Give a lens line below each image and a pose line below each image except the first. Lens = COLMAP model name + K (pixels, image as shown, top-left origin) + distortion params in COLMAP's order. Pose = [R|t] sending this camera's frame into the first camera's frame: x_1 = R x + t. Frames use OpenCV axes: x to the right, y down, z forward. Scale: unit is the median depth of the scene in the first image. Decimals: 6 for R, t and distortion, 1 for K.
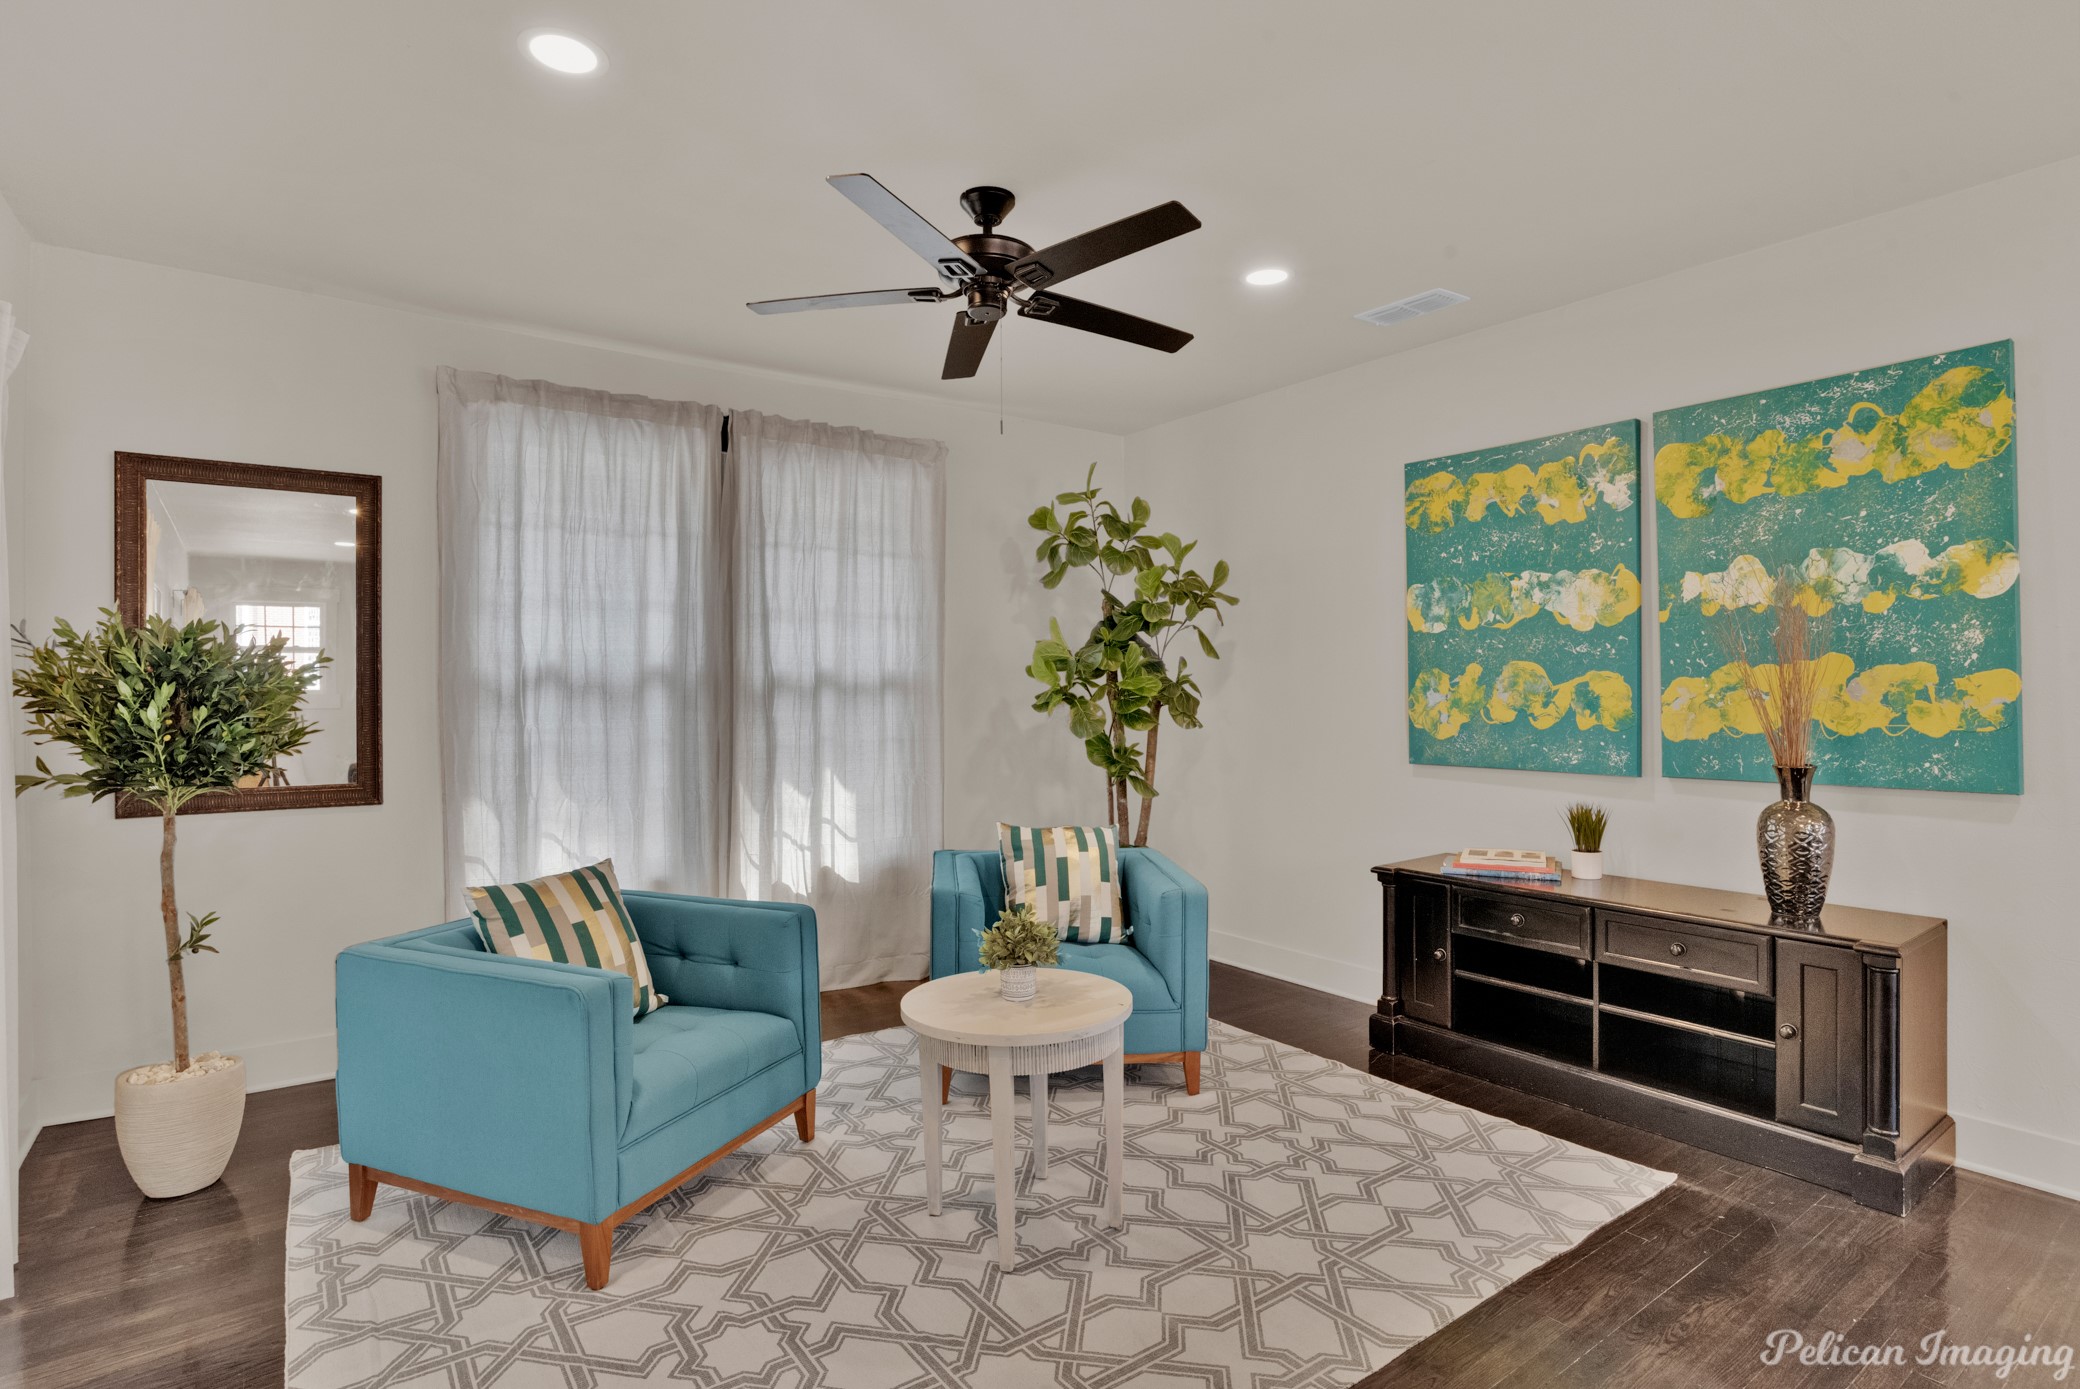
lens RADIAL K [[1052.9, 0, 1028.7], [0, 1052.9, 688.3], [0, 0, 1]] dist [-0.049636, 0.019511]
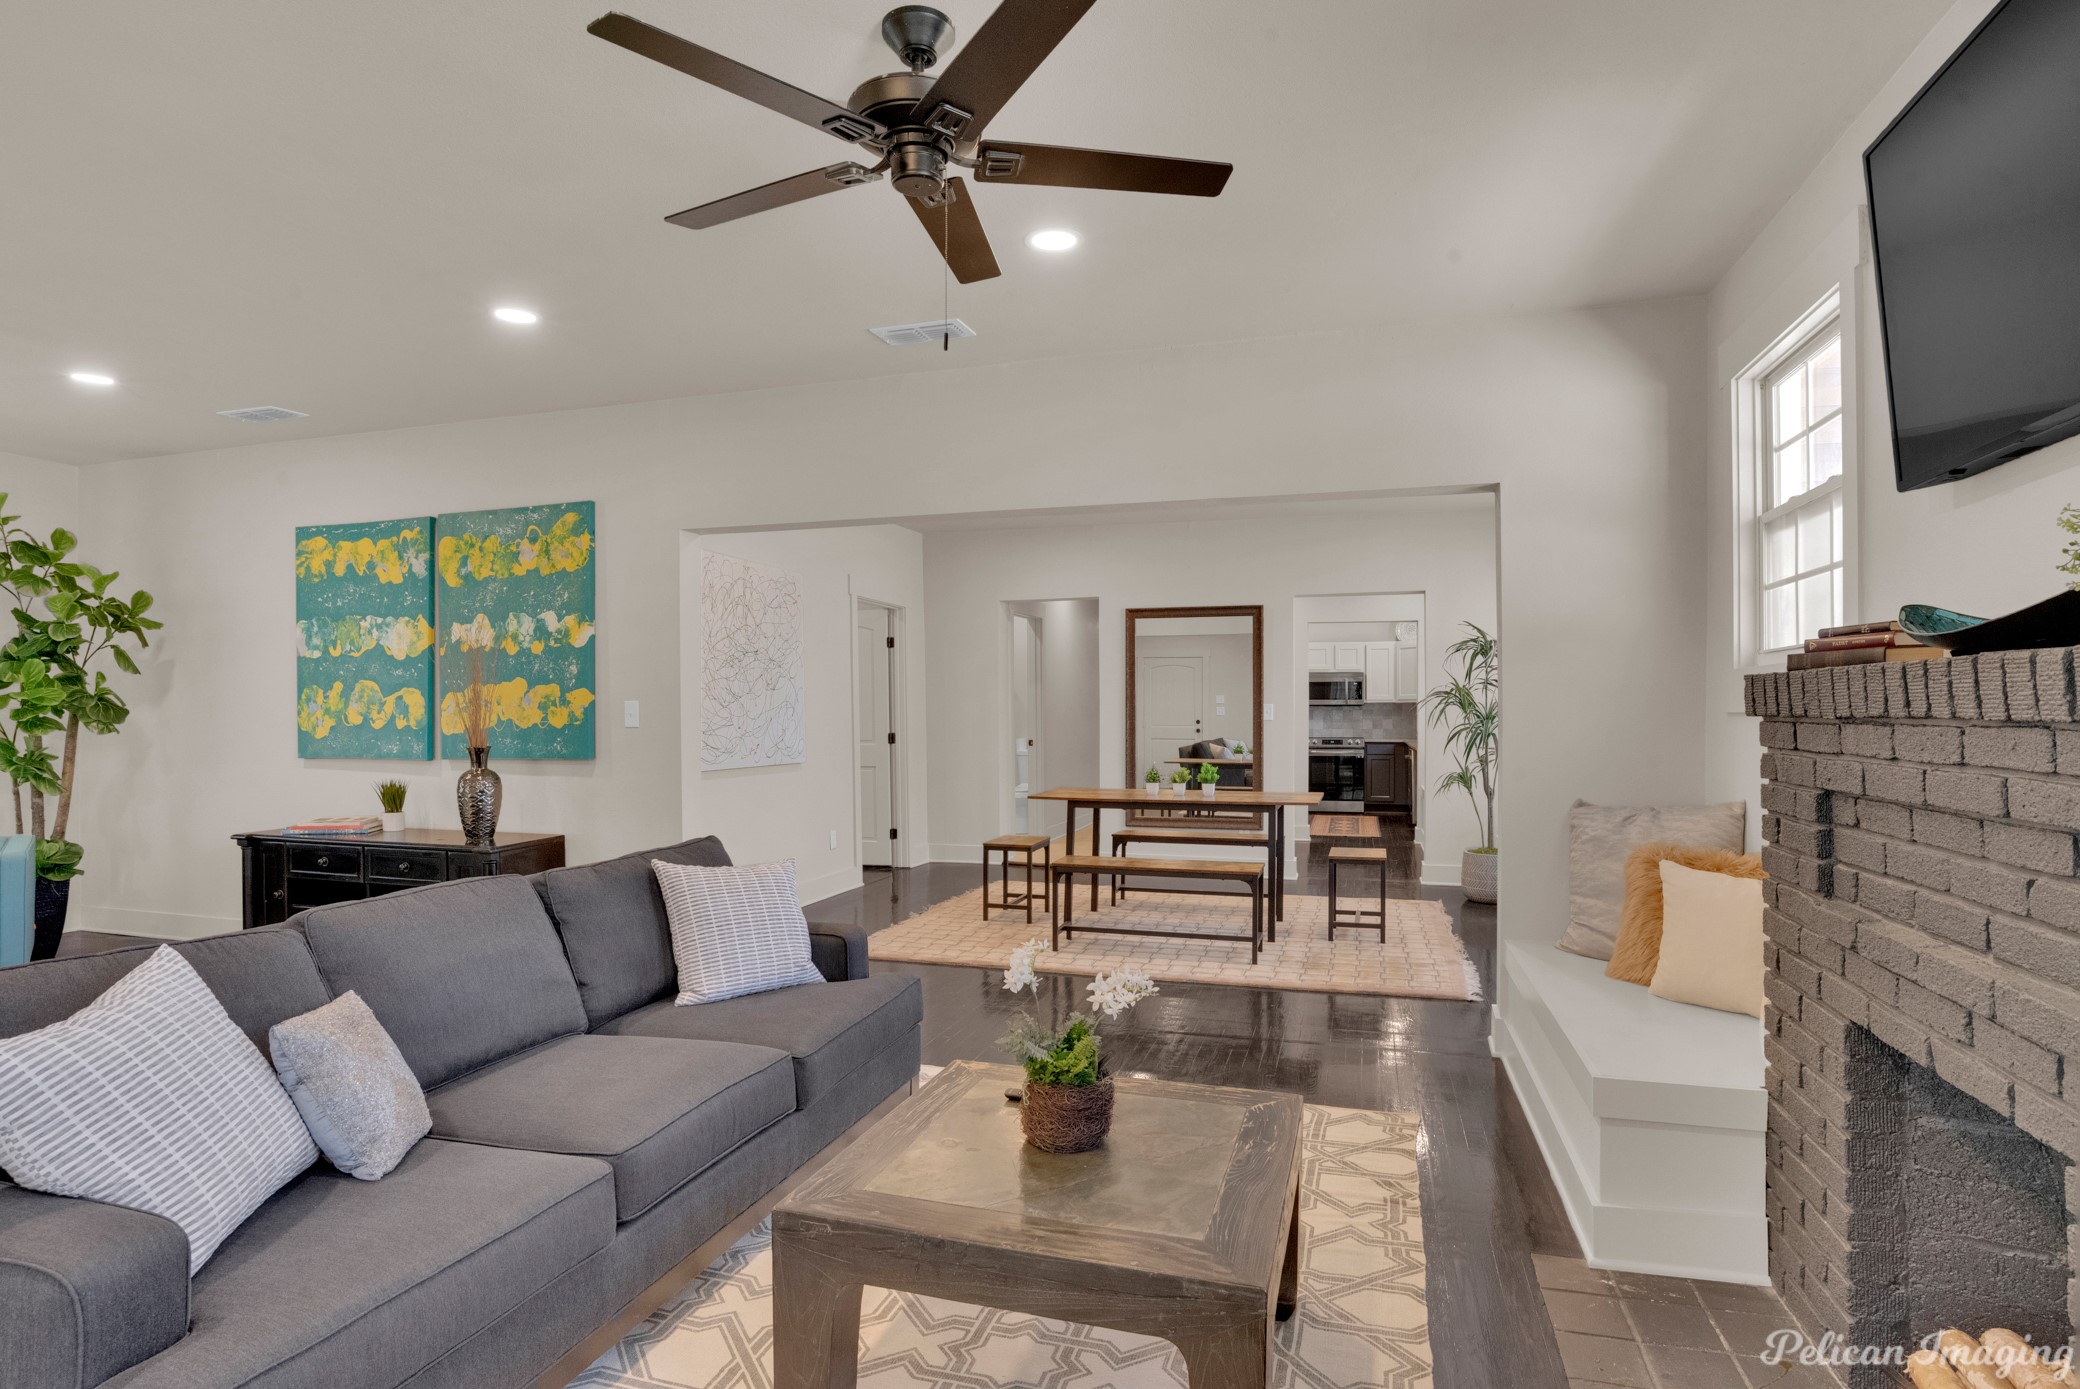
lens RADIAL K [[1052.9, 0, 1040.4], [0, 1052.9, 713.1], [0, 0, 1]] dist [-0.049636, 0.019511]
pose [[0.791622, 0.004639, 0.610993, 0.363340], [-0.002705, 0.999988, -0.004088, 0.021878], [-0.611005, 0.001584, 0.791625, -0.673856]]
